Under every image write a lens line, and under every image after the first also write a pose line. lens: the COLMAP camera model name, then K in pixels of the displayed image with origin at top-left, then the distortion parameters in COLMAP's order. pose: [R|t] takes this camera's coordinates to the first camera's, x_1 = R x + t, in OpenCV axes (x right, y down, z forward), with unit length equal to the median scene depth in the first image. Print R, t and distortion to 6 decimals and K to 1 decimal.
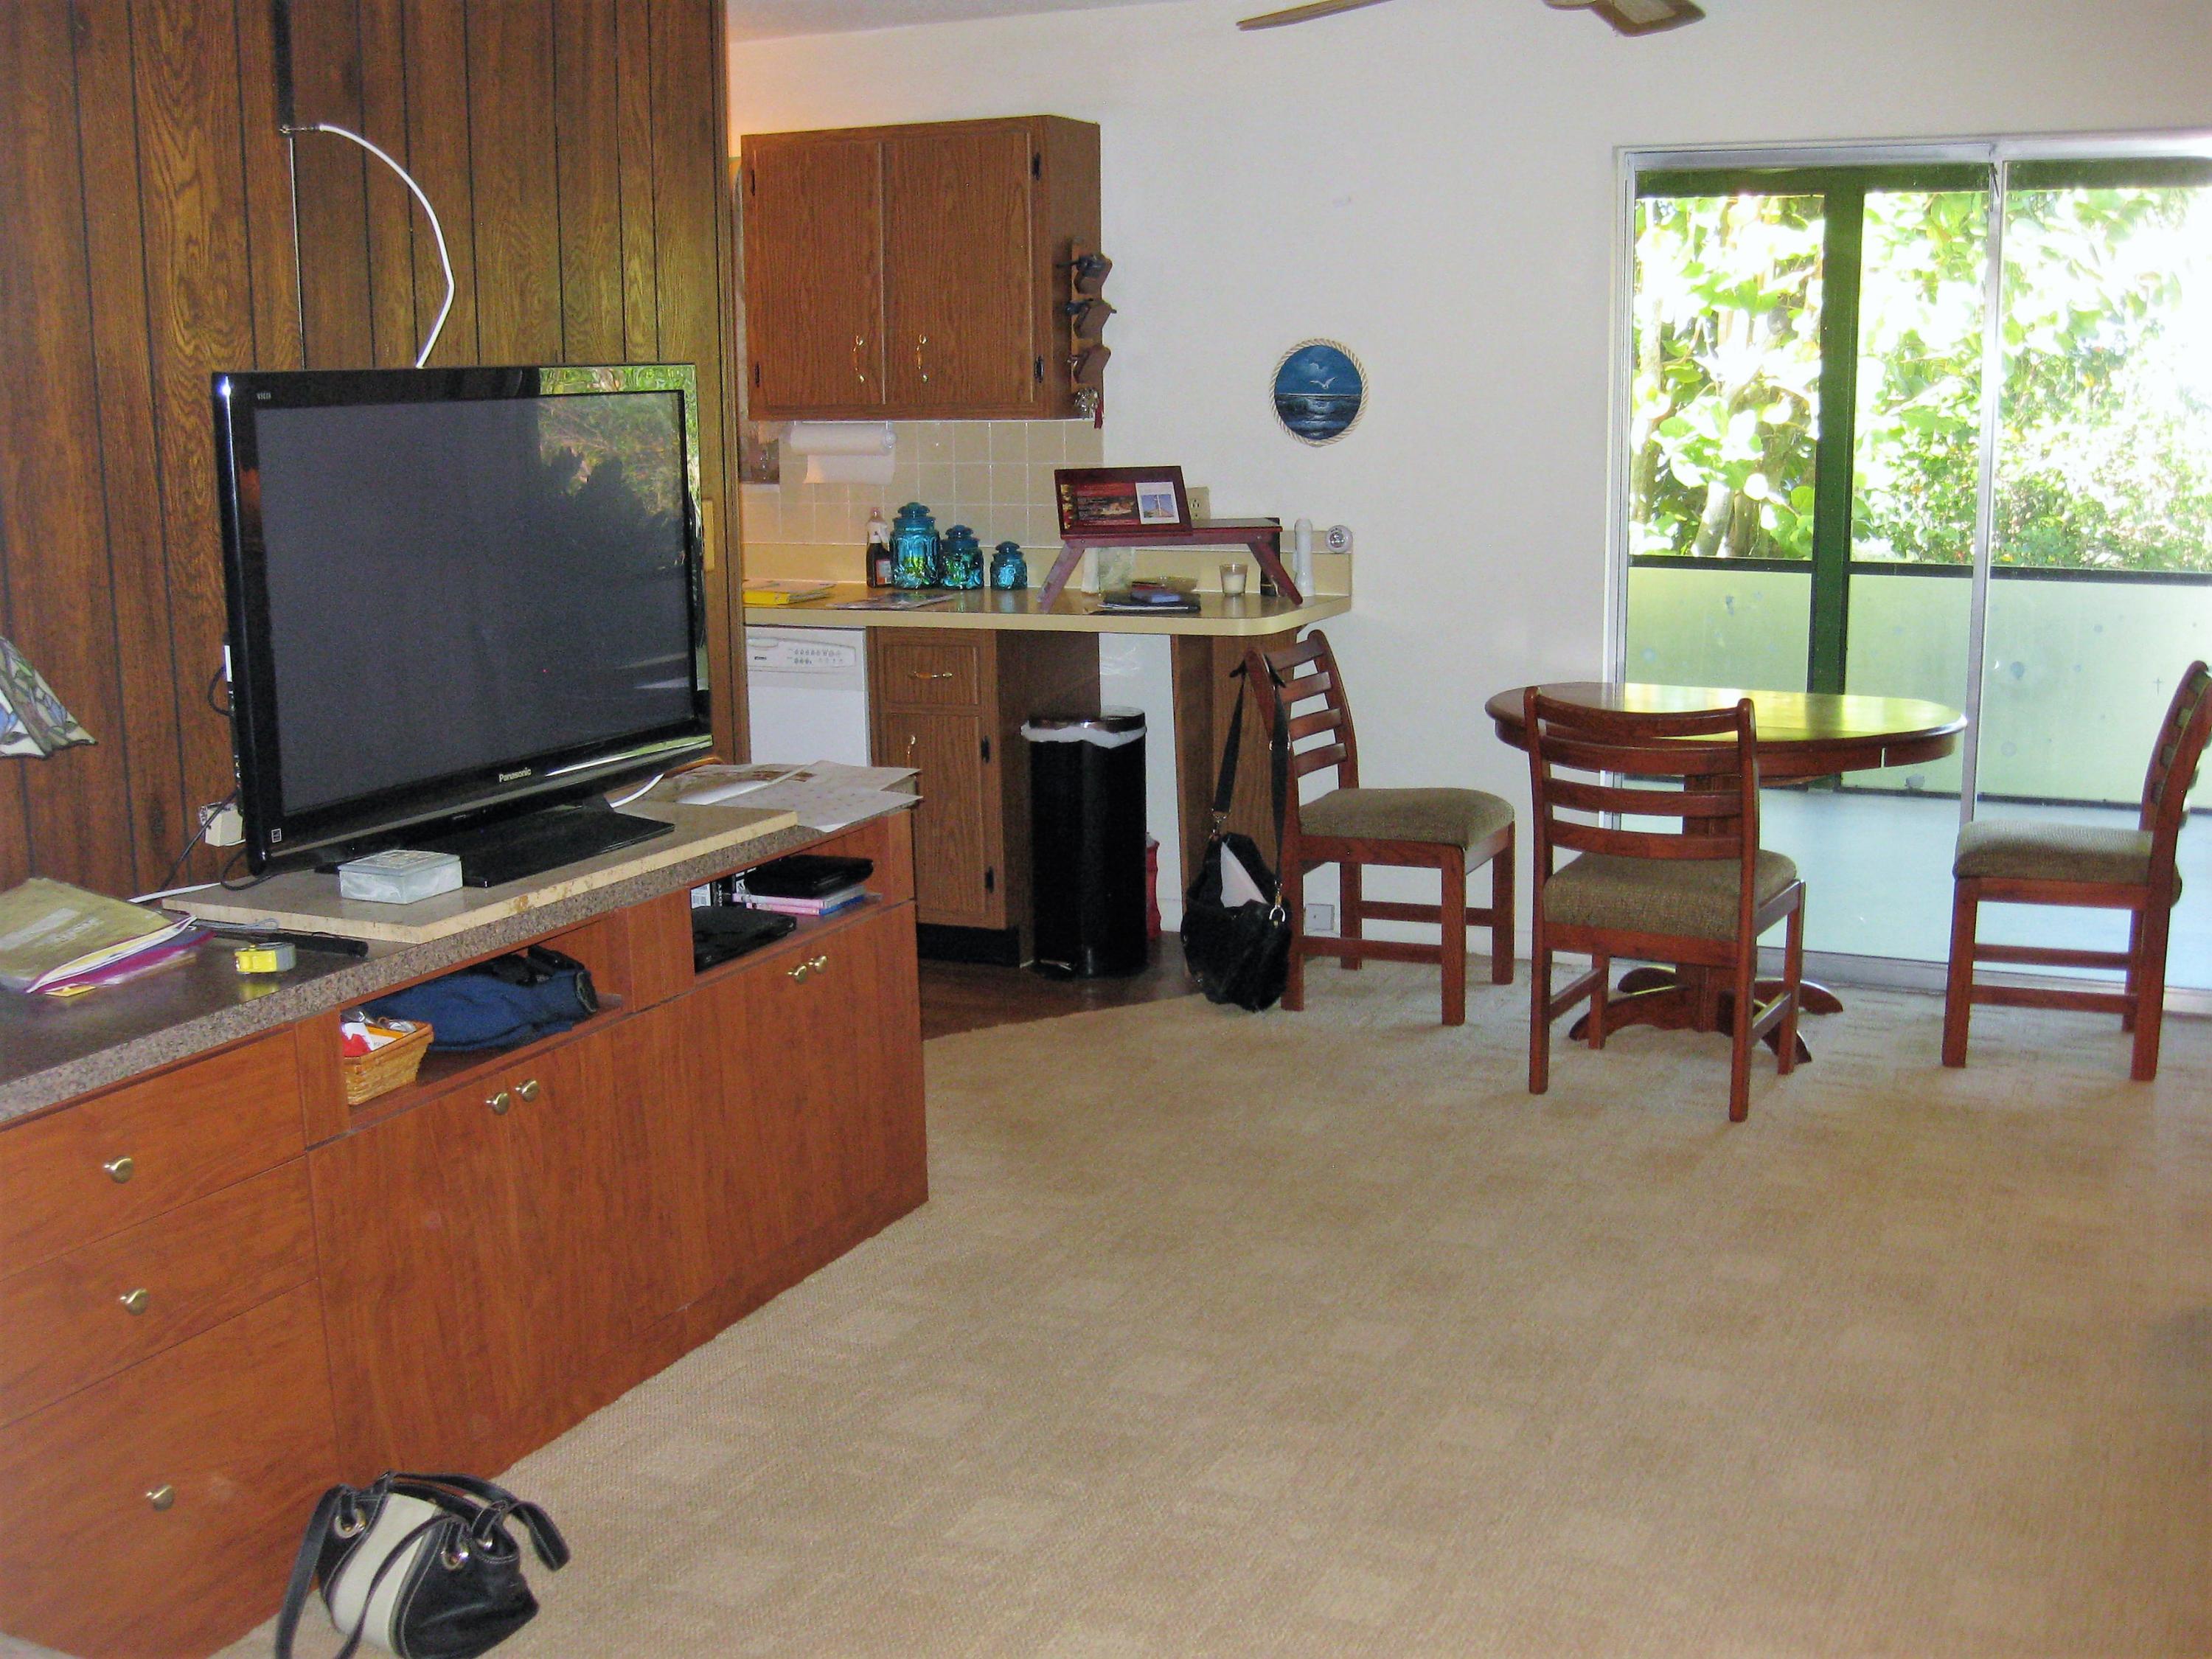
lens RADIAL K [[2403.8, 0, 1106.0], [0, 2403.8, 829.5], [0, 0, 1]] dist [-0.131229, 0.023347]
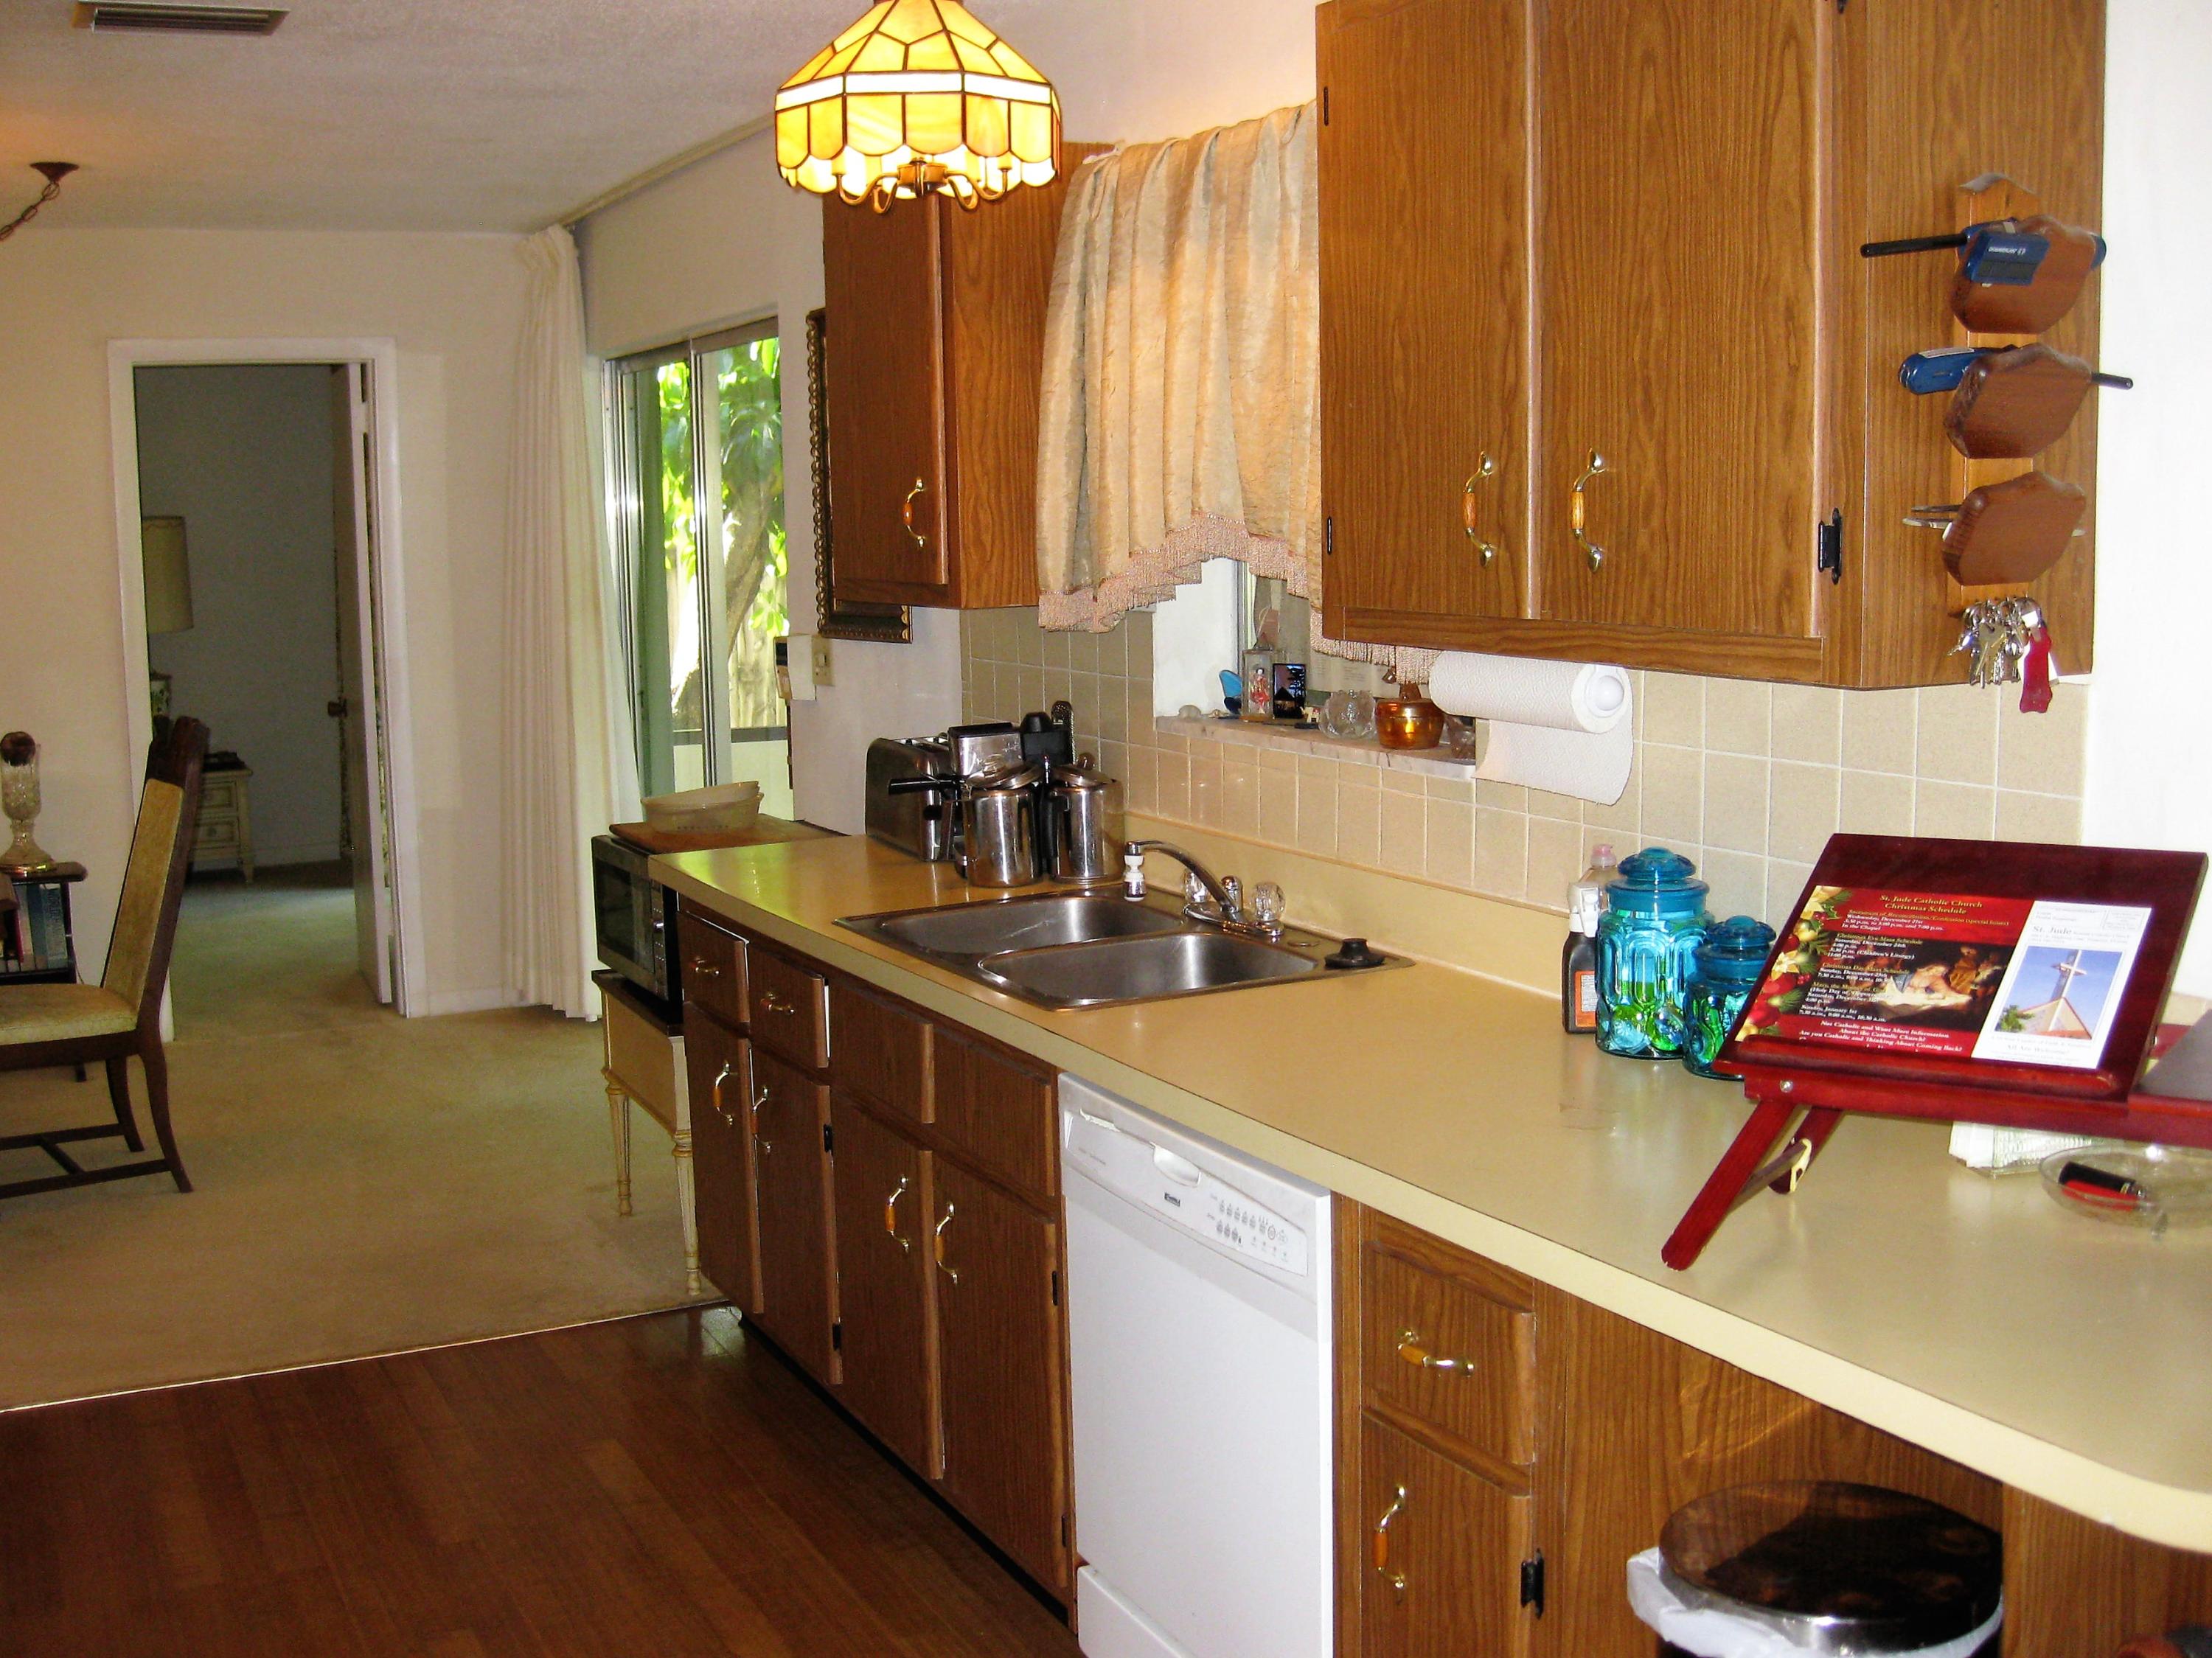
lens RADIAL K [[2403.6, 0, 1106.0], [0, 2403.6, 829.0], [0, 0, 1]] dist [-0.131229, 0.023347]
pose [[0.787069, 0.086769, -0.610732, 0.098602], [-0.113079, 0.993576, -0.004568, -0.126629], [0.606412, 0.072656, 0.791824, 0.609798]]
